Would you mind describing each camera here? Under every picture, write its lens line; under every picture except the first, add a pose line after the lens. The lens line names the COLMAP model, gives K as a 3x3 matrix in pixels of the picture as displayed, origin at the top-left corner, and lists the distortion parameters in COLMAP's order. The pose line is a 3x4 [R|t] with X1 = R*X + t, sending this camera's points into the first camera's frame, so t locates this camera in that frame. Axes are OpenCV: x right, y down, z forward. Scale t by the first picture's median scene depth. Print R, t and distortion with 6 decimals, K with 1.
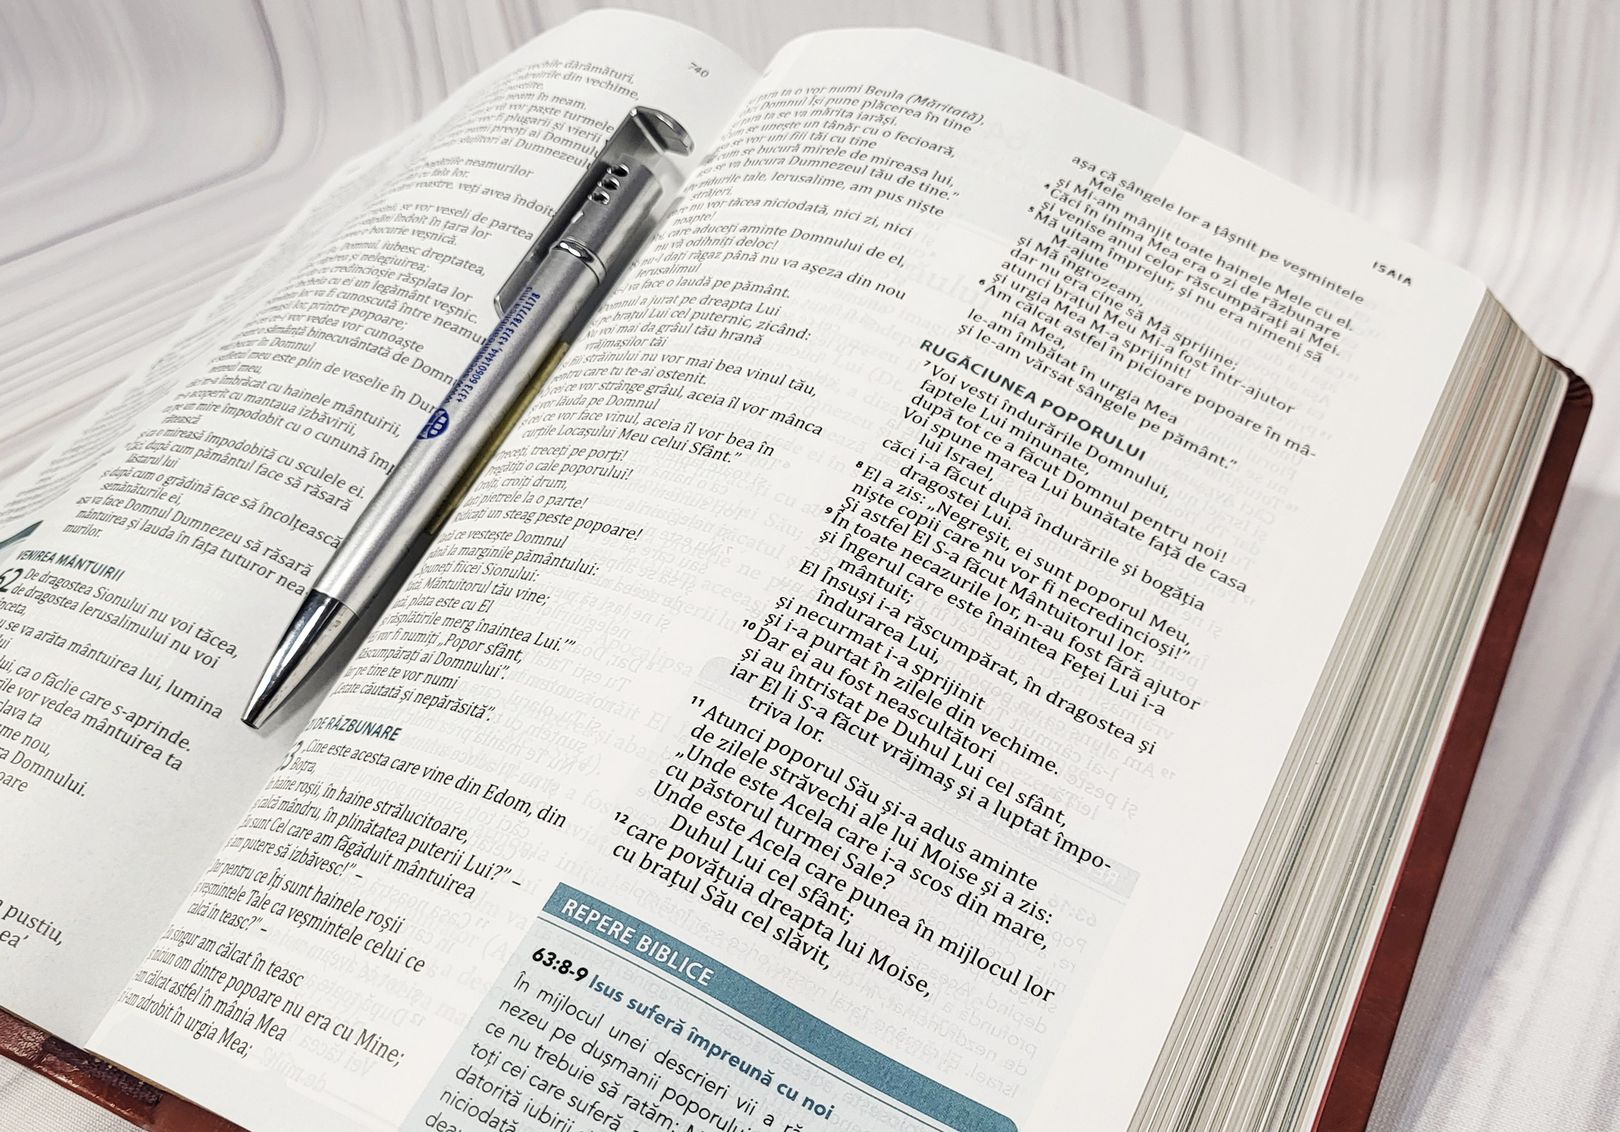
lens RADIAL K [[1849.2, 0, 805.8], [0, 1849.2, 574.8], [0, 0, 1]] dist [-0.007707, 0.000000]
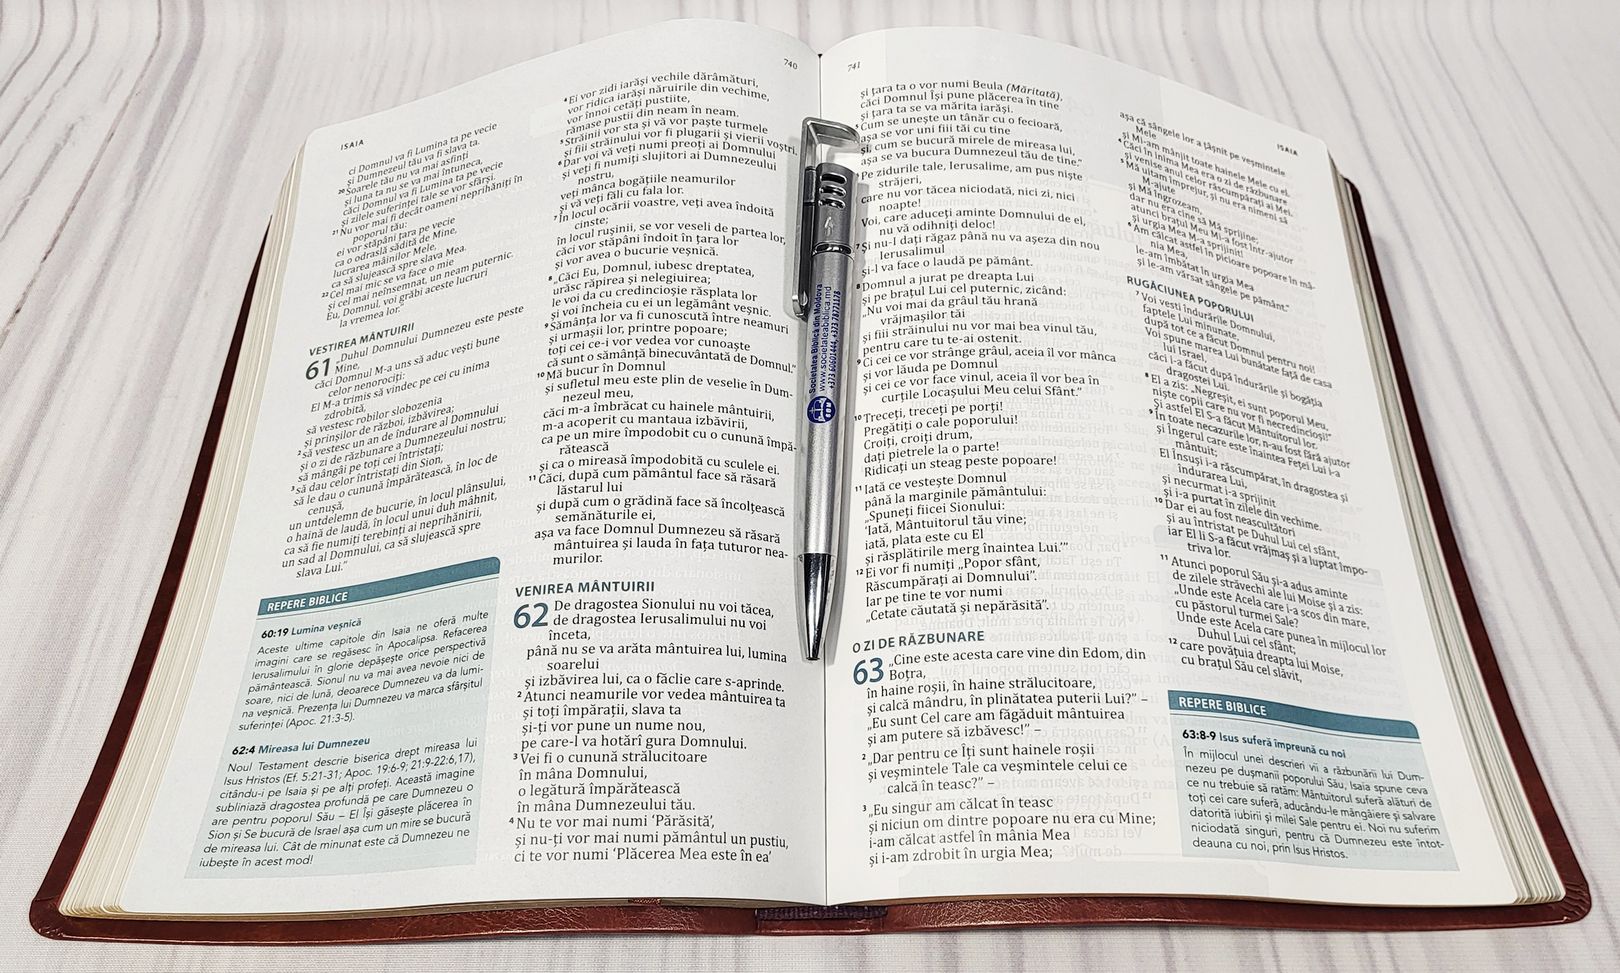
lens RADIAL K [[1853.8, 0, 811.3], [0, 1853.8, 480.1], [0, 0, 1]] dist [0.007834, 0.000000]
pose [[0.816140, -0.302682, 0.492239, -1.013045], [0.178249, 0.942168, 0.283808, -0.476528], [-0.549675, -0.143886, 0.822894, -0.159103]]
